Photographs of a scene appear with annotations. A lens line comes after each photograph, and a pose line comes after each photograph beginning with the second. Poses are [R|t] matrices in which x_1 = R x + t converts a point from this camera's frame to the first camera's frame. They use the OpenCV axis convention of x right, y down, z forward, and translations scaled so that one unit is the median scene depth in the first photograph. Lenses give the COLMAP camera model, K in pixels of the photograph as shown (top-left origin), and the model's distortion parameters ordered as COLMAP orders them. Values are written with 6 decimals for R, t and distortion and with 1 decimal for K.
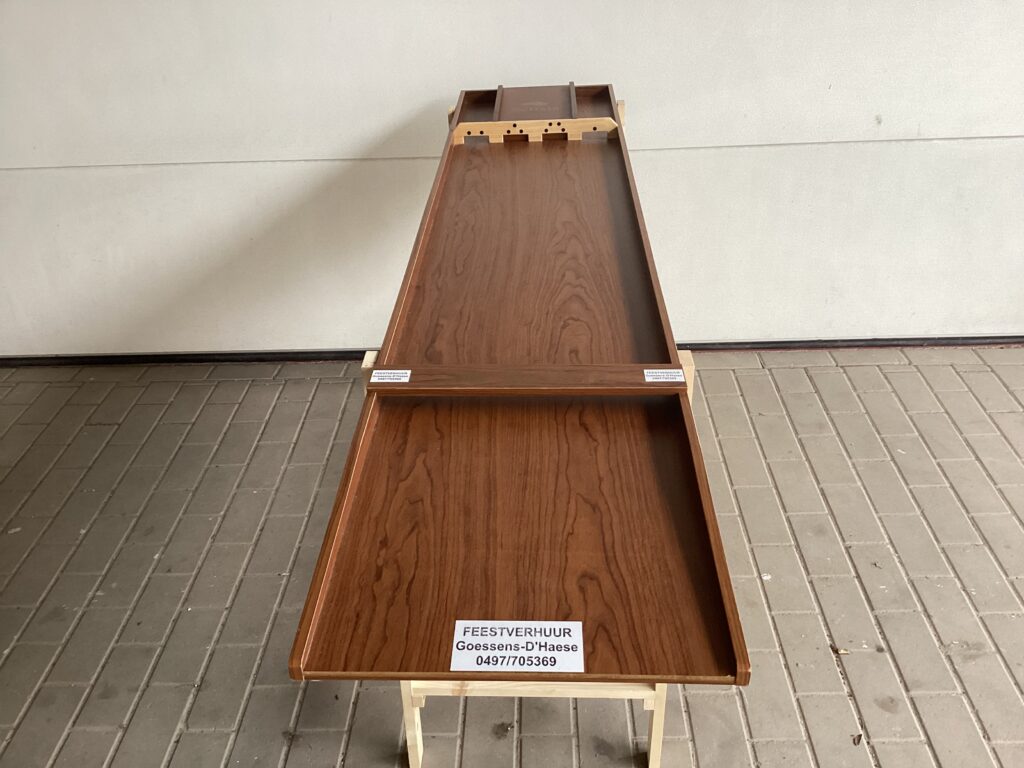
lens RADIAL K [[914.4, 0, 512.0], [0, 914.4, 384.0], [0, 0, 1]] dist [0.134074, -0.259250]
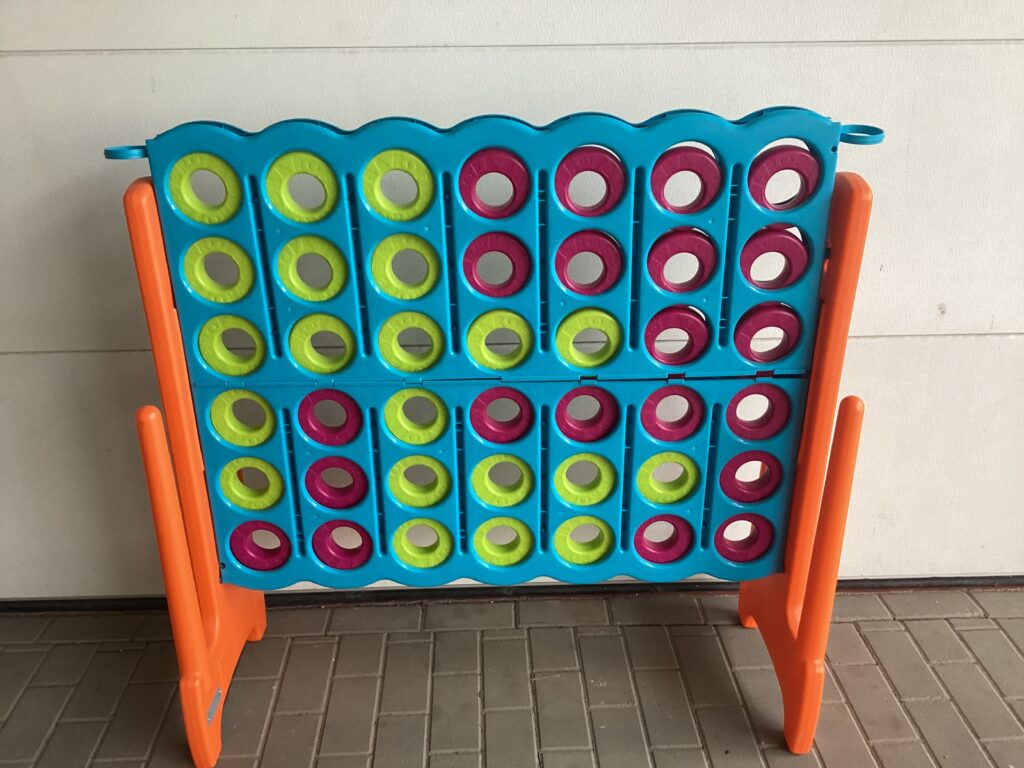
lens RADIAL K [[919.8, 0, 513.8], [0, 919.8, 386.9], [0, 0, 1]] dist [0.094567, -0.176550]
pose [[0.997363, 0.006381, 0.072295, -0.019636], [0.003081, 0.991507, -0.130015, -0.132796], [-0.072511, 0.129895, 0.988873, 0.295382]]
